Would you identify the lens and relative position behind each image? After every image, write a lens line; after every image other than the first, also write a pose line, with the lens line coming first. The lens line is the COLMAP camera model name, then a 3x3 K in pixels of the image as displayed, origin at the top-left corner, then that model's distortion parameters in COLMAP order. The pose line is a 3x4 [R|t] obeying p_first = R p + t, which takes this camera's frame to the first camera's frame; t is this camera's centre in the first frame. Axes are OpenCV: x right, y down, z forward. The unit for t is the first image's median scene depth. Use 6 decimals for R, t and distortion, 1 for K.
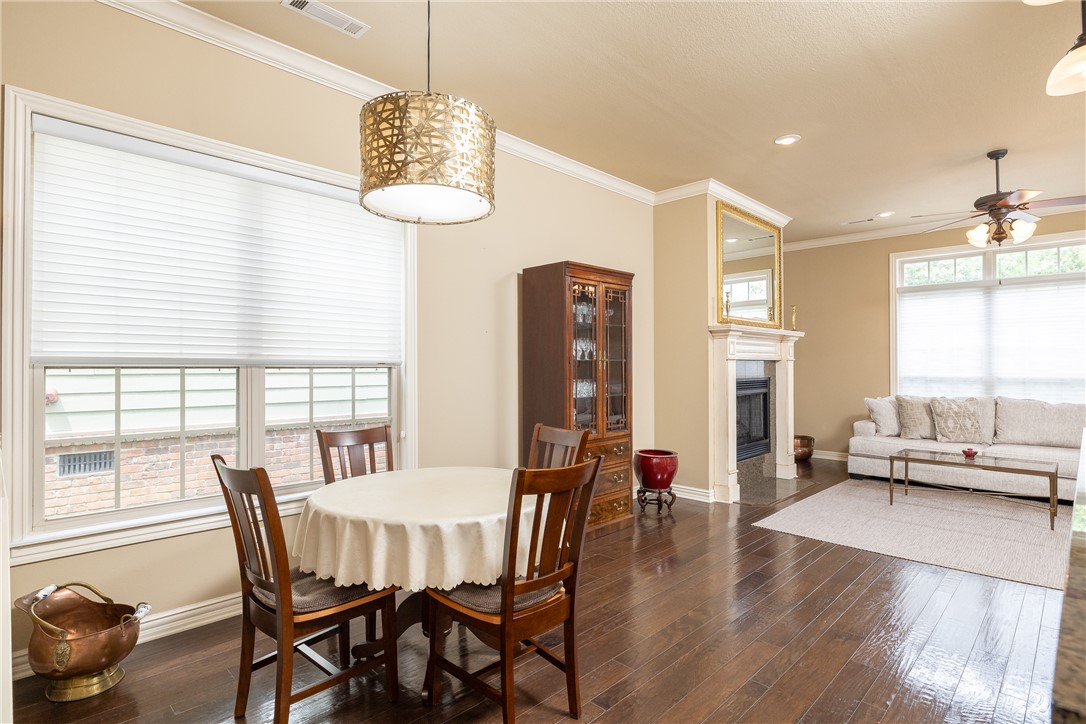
lens RADIAL K [[557.8, 0, 543.0], [0, 557.8, 362.0], [0, 0, 1]] dist [-0.002749, -0.000765]
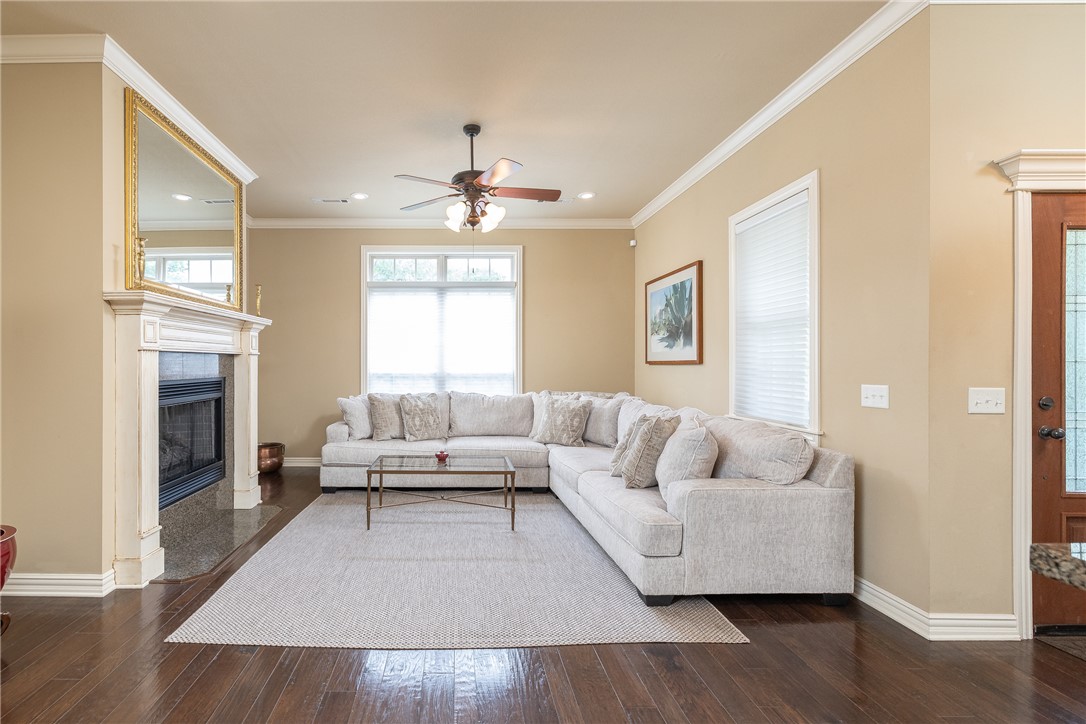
lens RADIAL K [[491.7, 0, 460.8], [0, 491.7, 362.6], [0, 0, 1]] dist [0.000557, 0.000079]
pose [[0.710998, 0.002681, 0.703189, 0.187316], [-0.006088, 0.999979, 0.002342, 0.005714], [-0.703168, -0.005946, 0.710999, 0.345916]]
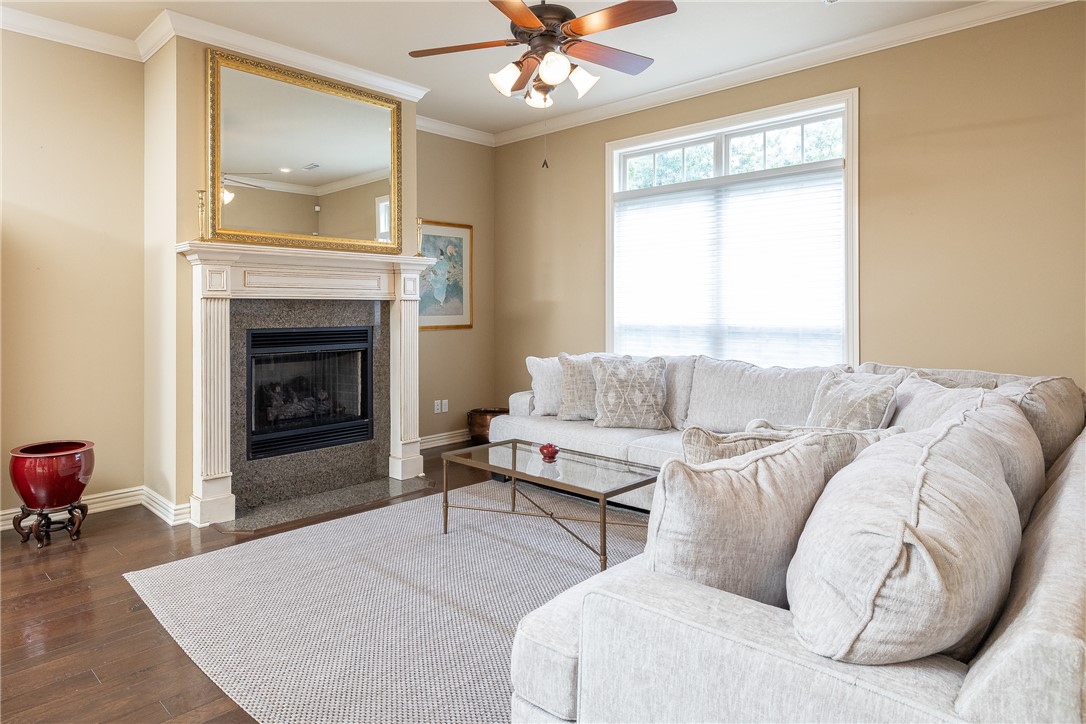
lens RADIAL K [[660.7, 0, 485.0], [0, 660.7, 308.6], [0, 0, 1]] dist [-0.000760, -0.000180]
pose [[0.999719, -0.001562, -0.023639, 0.619319], [0.001674, 0.999987, 0.004734, 0.003758], [0.023632, -0.004772, 0.999709, 0.241352]]
